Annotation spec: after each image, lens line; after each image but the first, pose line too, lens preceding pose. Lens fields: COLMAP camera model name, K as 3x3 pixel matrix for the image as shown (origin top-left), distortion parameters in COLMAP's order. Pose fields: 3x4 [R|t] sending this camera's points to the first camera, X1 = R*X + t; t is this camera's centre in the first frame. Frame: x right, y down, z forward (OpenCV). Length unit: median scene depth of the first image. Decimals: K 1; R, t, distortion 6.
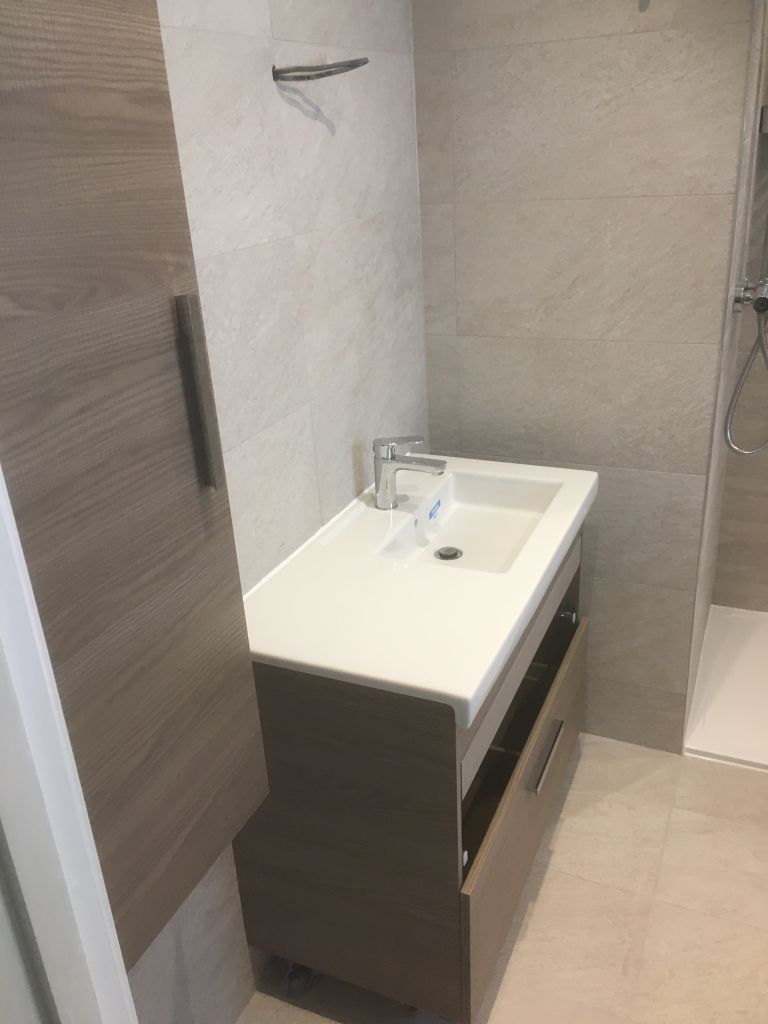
lens RADIAL K [[870.1, 0, 381.0], [0, 870.1, 516.1], [0, 0, 1]] dist [0.082098, -0.104477]
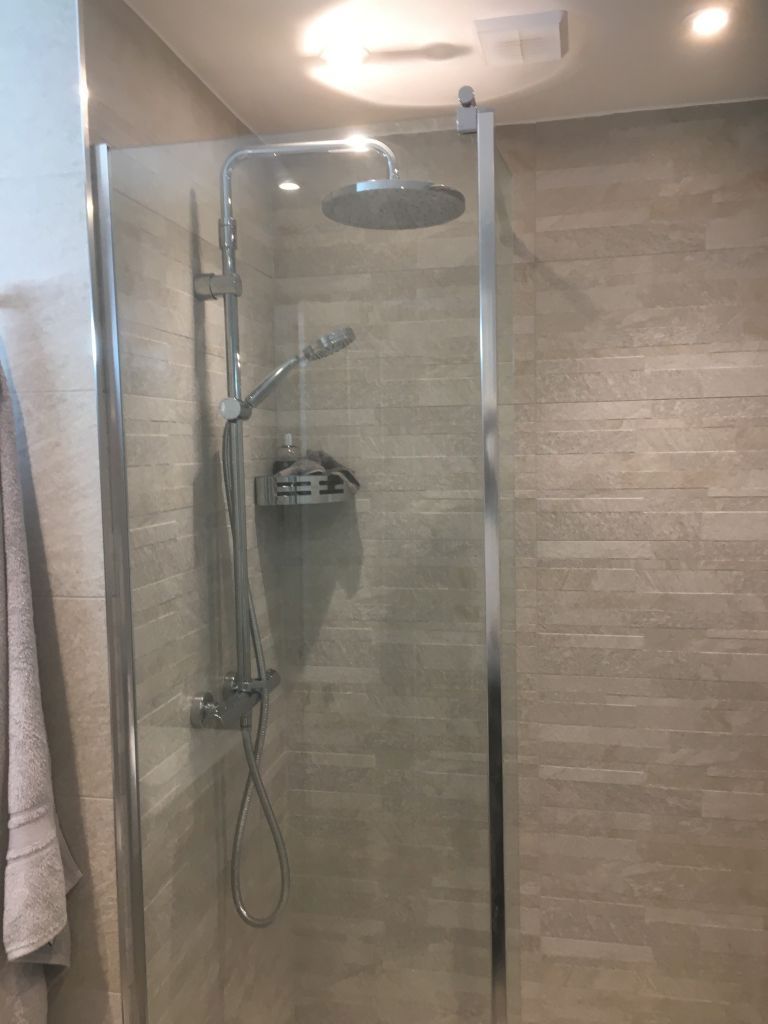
lens RADIAL K [[870.1, 0, 385.5], [0, 870.1, 512.9], [0, 0, 1]] dist [0.082098, -0.104477]
pose [[0.976640, 0.024714, 0.213455, 0.425850], [0.049366, 0.940990, -0.334816, -0.158142], [-0.209133, 0.337532, 0.917788, 0.232335]]
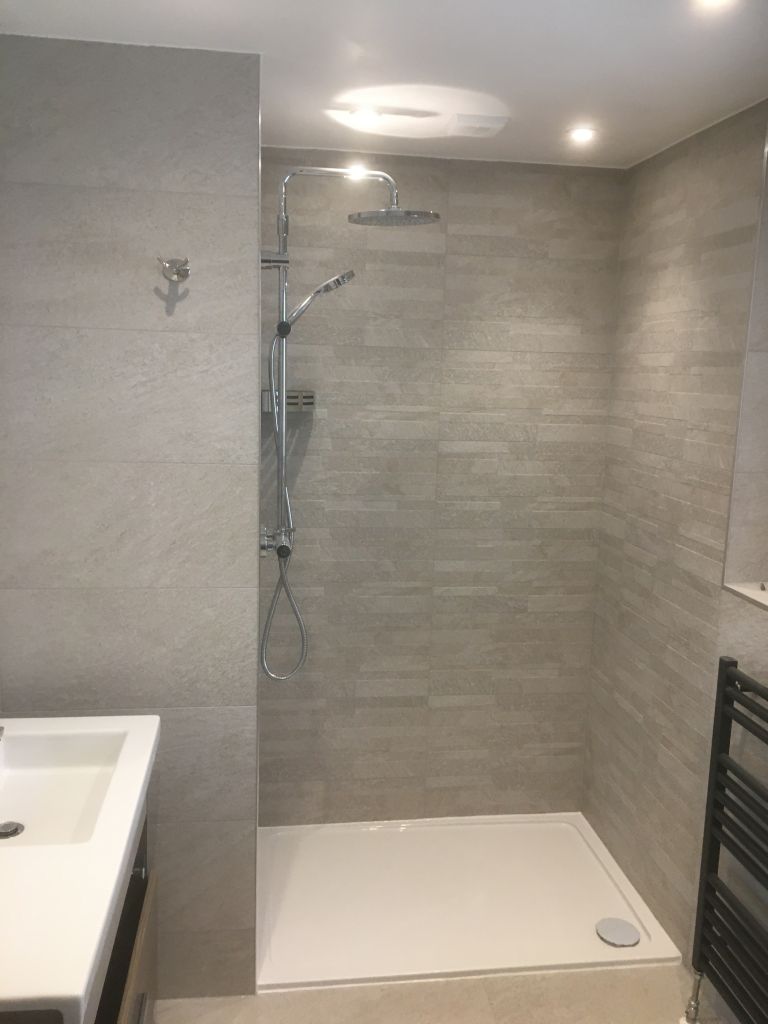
lens RADIAL K [[870.1, 0, 388.5], [0, 870.1, 512.9], [0, 0, 1]] dist [0.082098, -0.104477]
pose [[0.842990, -0.004399, 0.537911, -0.076808], [0.141101, 0.966761, -0.213222, -0.022993], [-0.519093, 0.255644, 0.815591, -0.032813]]
